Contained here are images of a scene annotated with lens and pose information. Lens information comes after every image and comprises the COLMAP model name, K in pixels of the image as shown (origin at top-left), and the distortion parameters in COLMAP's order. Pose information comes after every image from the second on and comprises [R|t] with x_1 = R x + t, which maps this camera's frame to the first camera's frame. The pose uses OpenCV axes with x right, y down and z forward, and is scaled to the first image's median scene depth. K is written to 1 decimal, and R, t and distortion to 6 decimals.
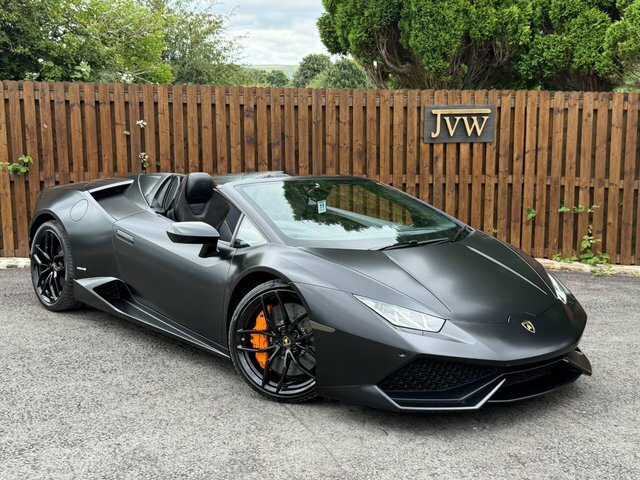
lens RADIAL K [[845.9, 0, 318.8], [0, 845.9, 238.9], [0, 0, 1]] dist [0.120914, 0.000000]
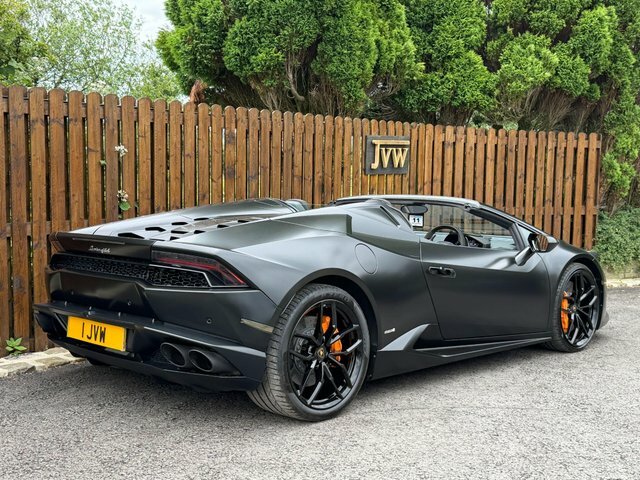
lens RADIAL K [[845.9, 0, 318.7], [0, 845.9, 242.1], [0, 0, 1]] dist [0.120914, 0.000000]
pose [[0.722720, -0.062249, 0.688332, -0.571407], [0.096099, 0.995312, -0.010889, -0.033207], [-0.684428, 0.074018, 0.725314, 0.359764]]
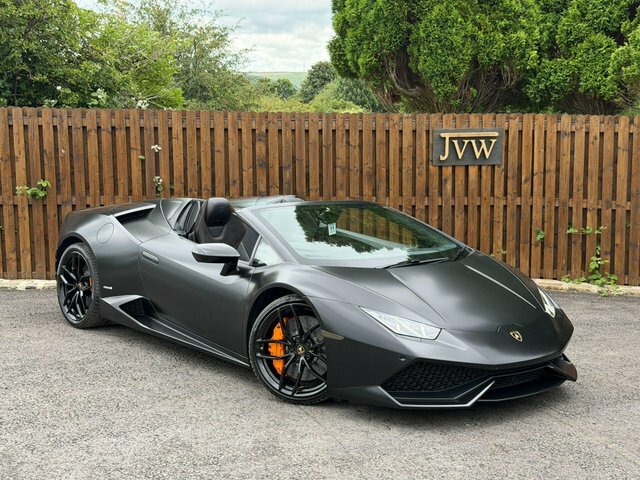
lens RADIAL K [[931.9, 0, 318.7], [0, 931.9, 244.0], [0, 0, 1]] dist [0.142527, 0.000000]
pose [[0.999929, -0.002541, -0.011614, 0.000198], [0.002303, 0.999788, -0.020476, 0.003270], [0.011663, 0.020448, 0.999723, -0.118101]]
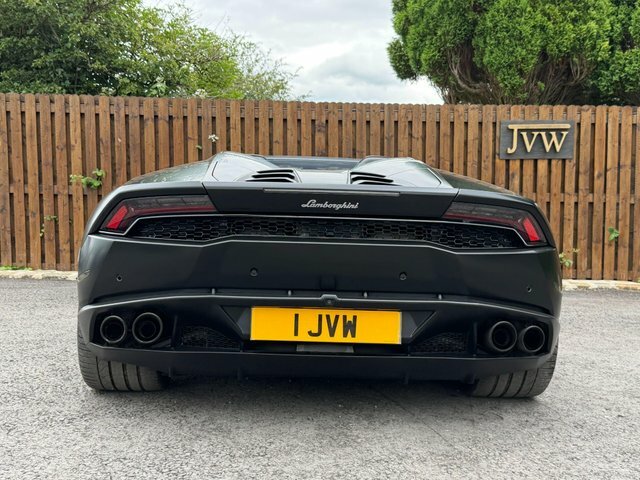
lens RADIAL K [[790.3, 0, 322.0], [0, 790.3, 239.6], [0, 0, 1]] dist [0.105507, 0.000000]
pose [[0.998021, 0.007526, -0.062436, -0.021675], [-0.012558, 0.996668, -0.080599, 0.054884], [0.061621, 0.081223, 0.994789, 0.091254]]
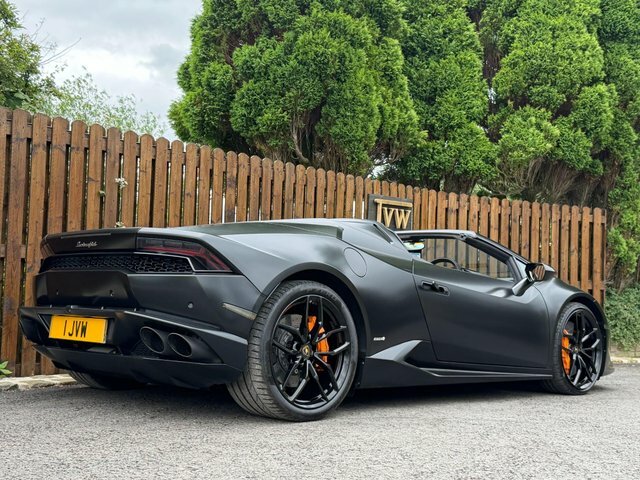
lens RADIAL K [[845.9, 0, 316.5], [0, 845.9, 238.7], [0, 0, 1]] dist [0.120914, 0.000000]
pose [[0.736796, 0.051156, 0.674177, -0.557305], [0.075726, 0.984616, -0.157472, 0.038348], [-0.671861, 0.167078, 0.721587, 0.360934]]
